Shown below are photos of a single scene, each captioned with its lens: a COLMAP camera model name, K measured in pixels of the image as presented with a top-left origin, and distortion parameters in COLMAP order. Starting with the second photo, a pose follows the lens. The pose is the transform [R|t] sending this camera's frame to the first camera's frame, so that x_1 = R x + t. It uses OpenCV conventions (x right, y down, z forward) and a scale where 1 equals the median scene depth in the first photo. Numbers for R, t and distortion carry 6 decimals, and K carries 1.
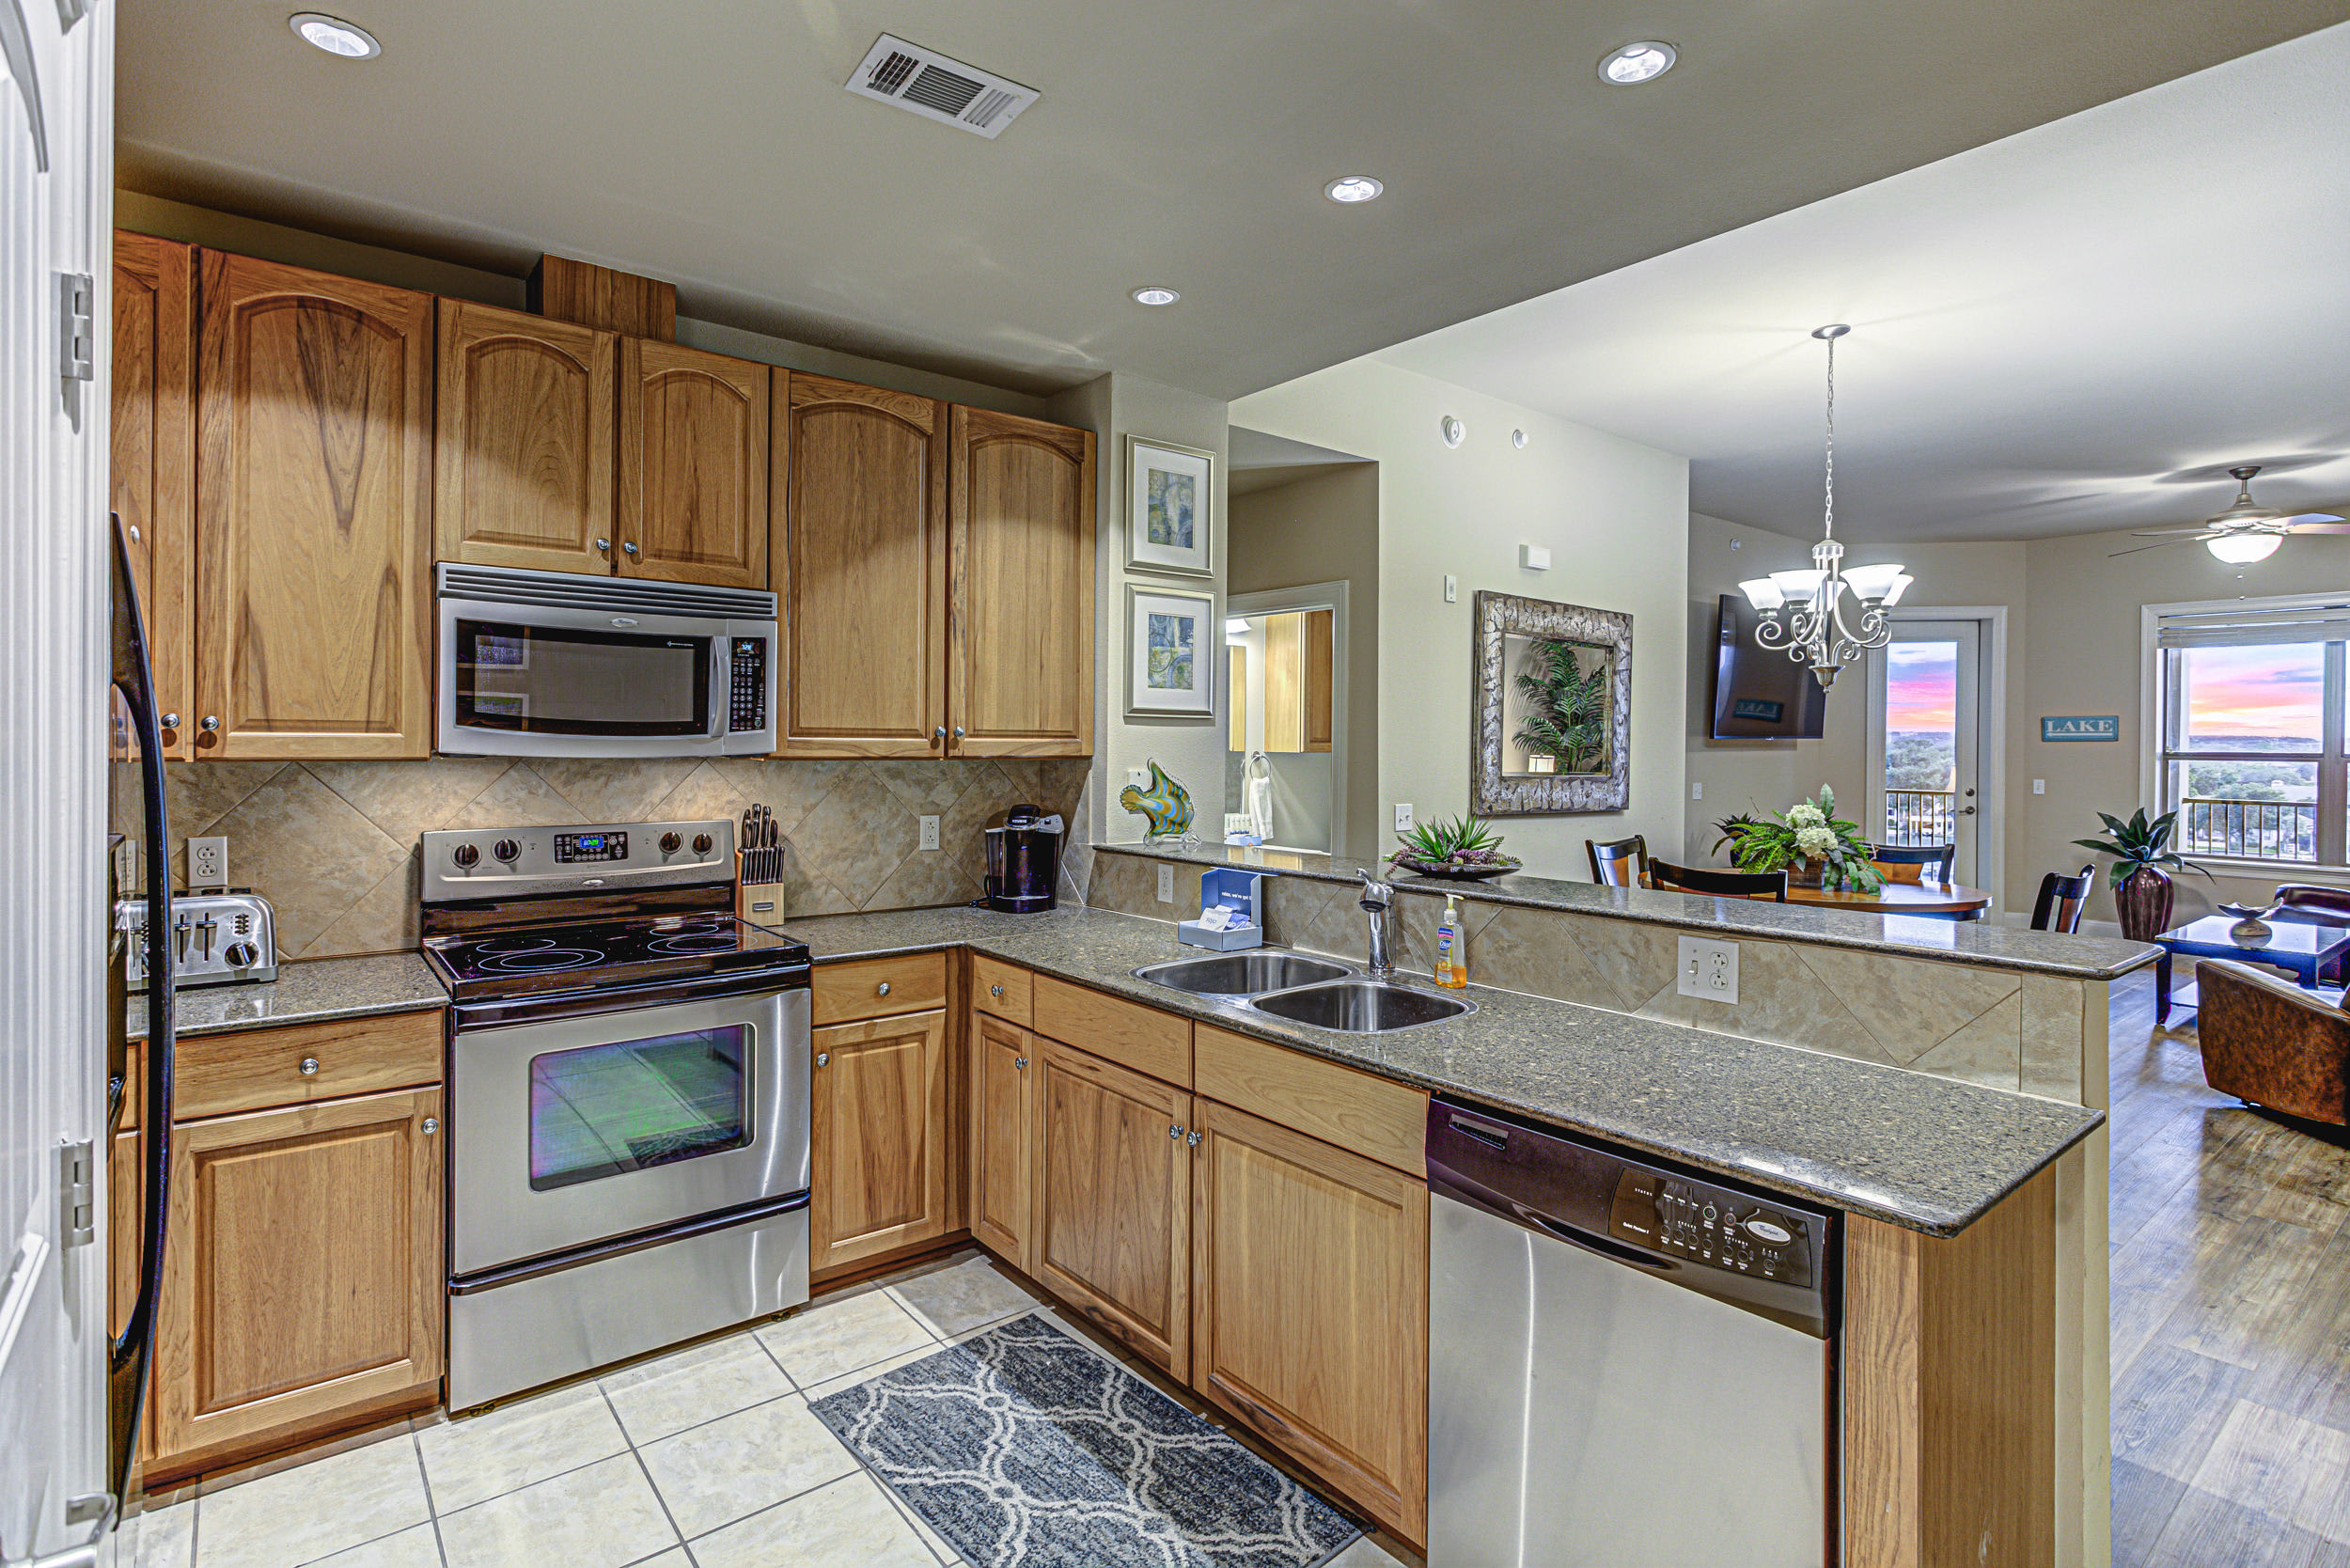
lens RADIAL K [[1144.5, 0, 1168.3], [0, 1144.5, 752.3], [0, 0, 1]] dist [-0.016291, 0.013141]
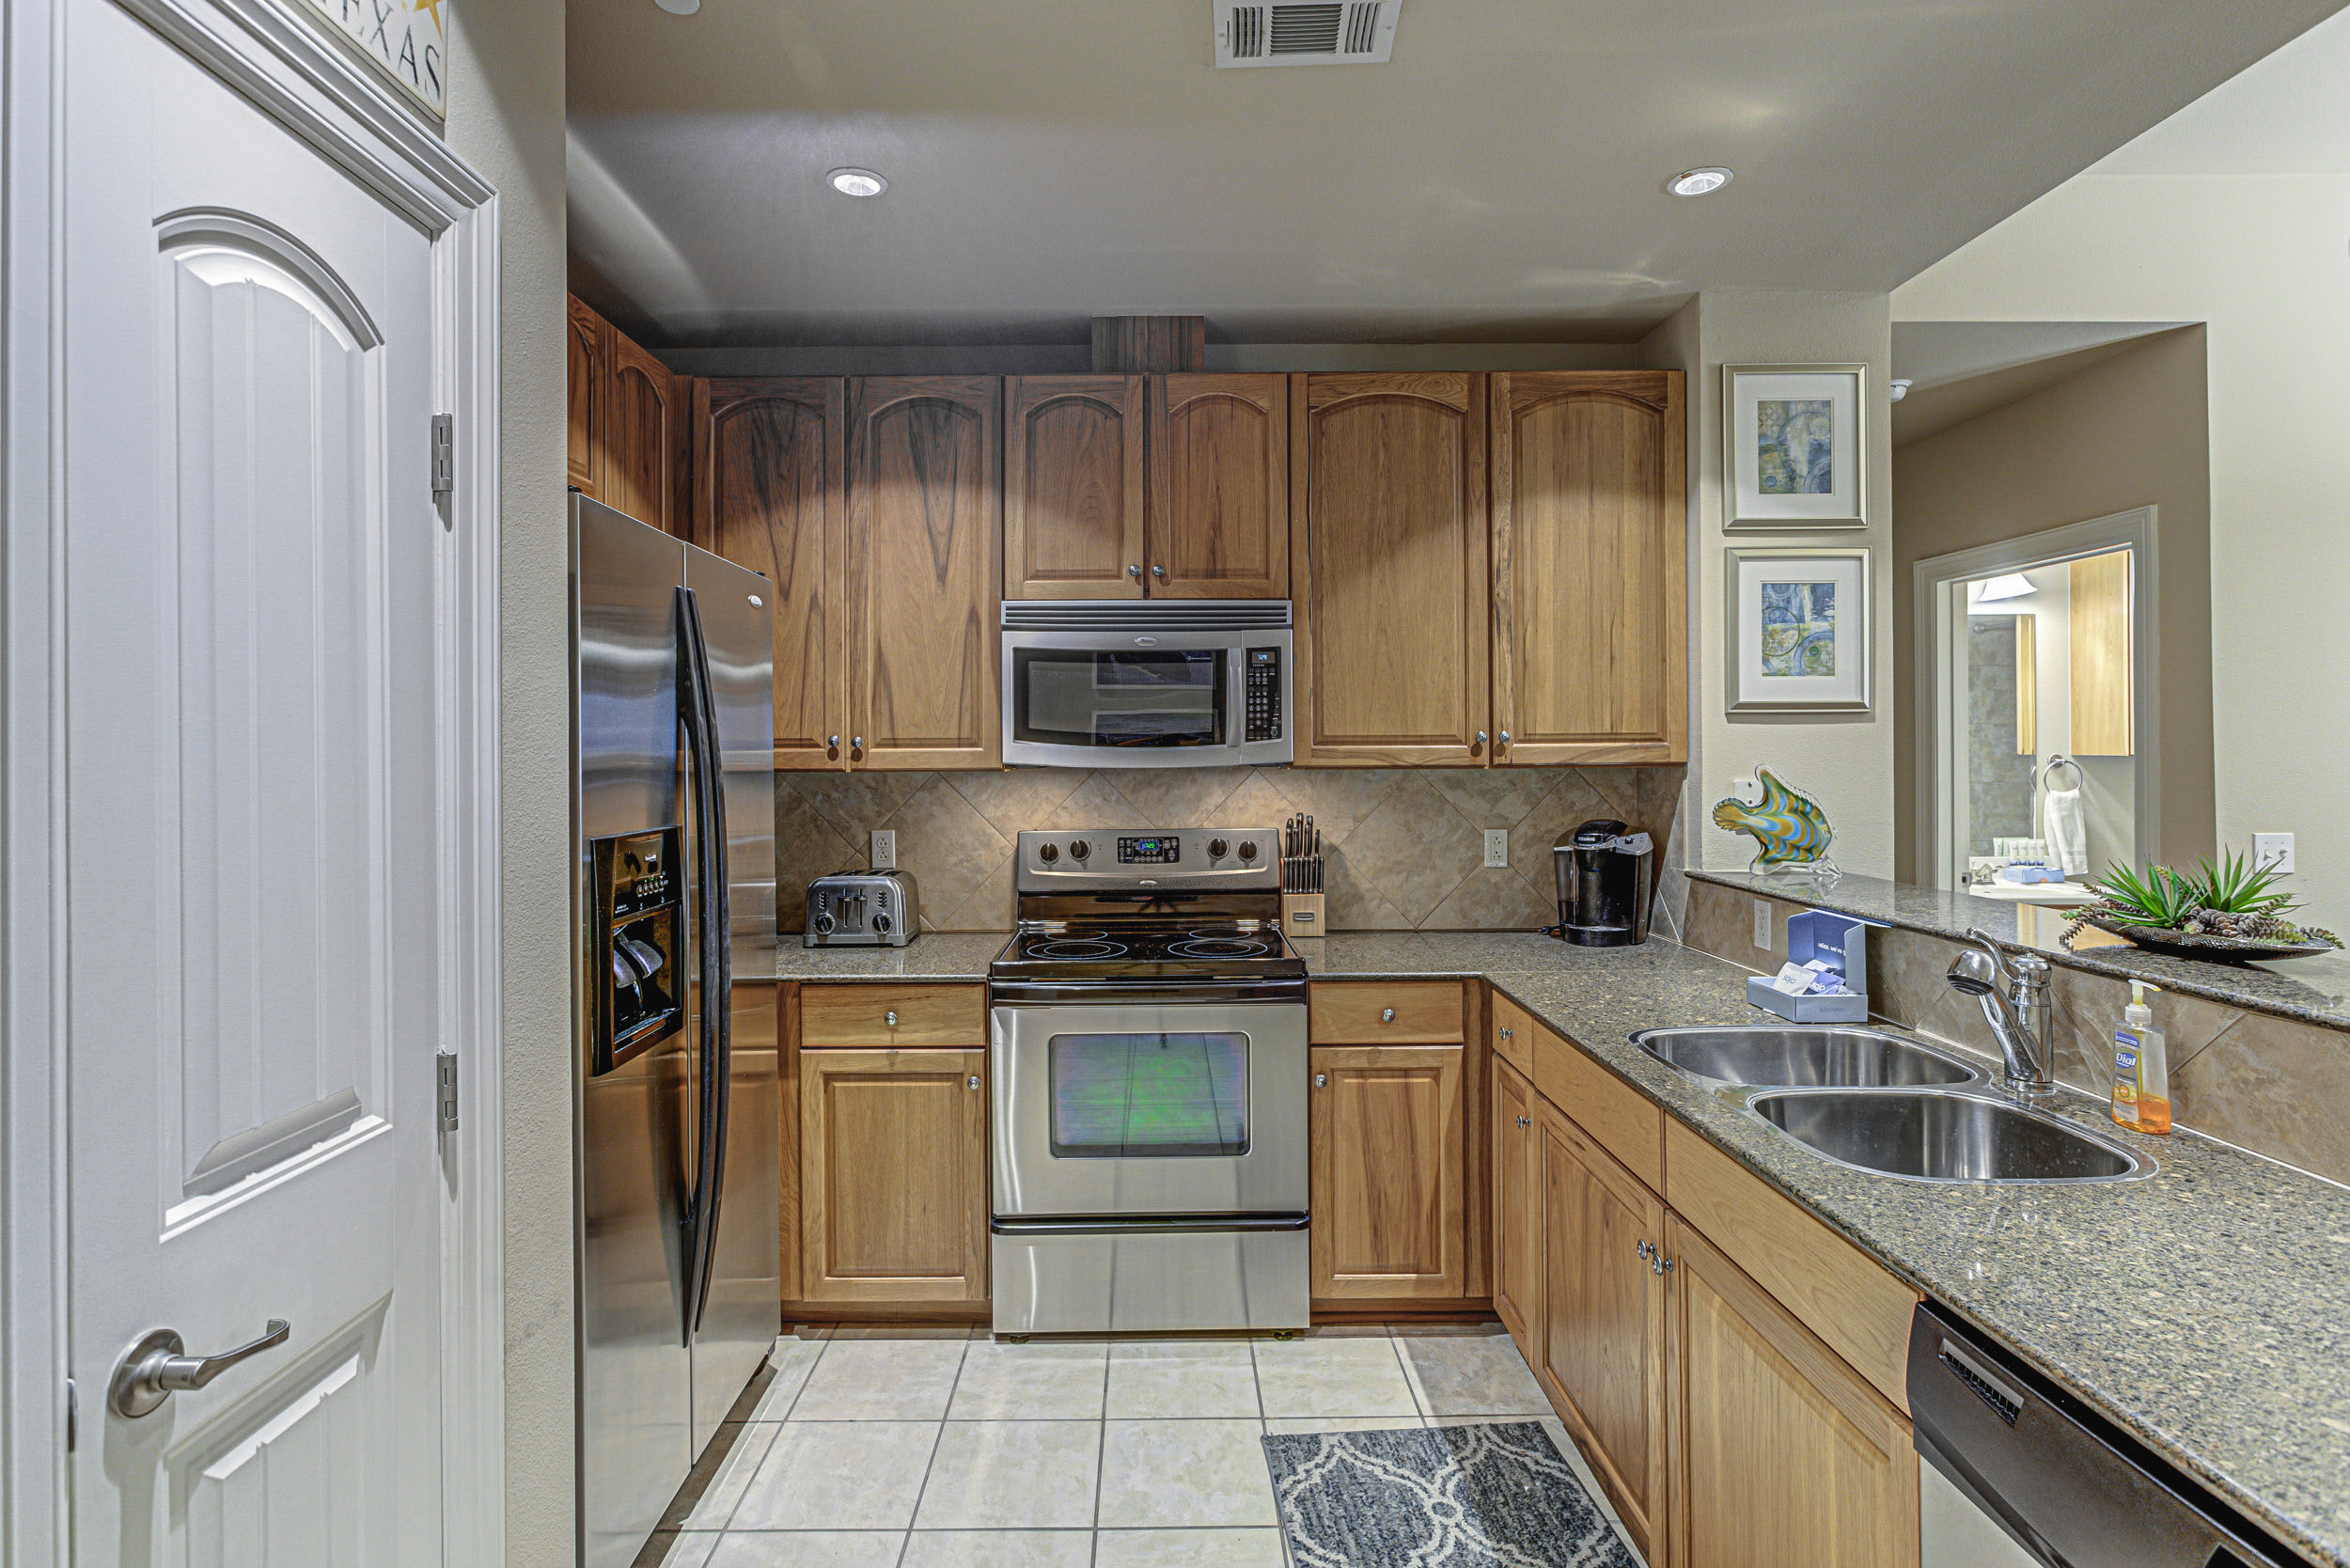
lens RADIAL K [[1144.5, 0, 1168.3], [0, 1144.5, 752.3], [0, 0, 1]] dist [-0.016291, 0.013141]
pose [[0.785768, -0.012325, -0.618399, 0.196221], [0.007626, 0.999918, -0.010239, 0.001594], [0.618475, 0.003329, 0.785798, 0.164321]]
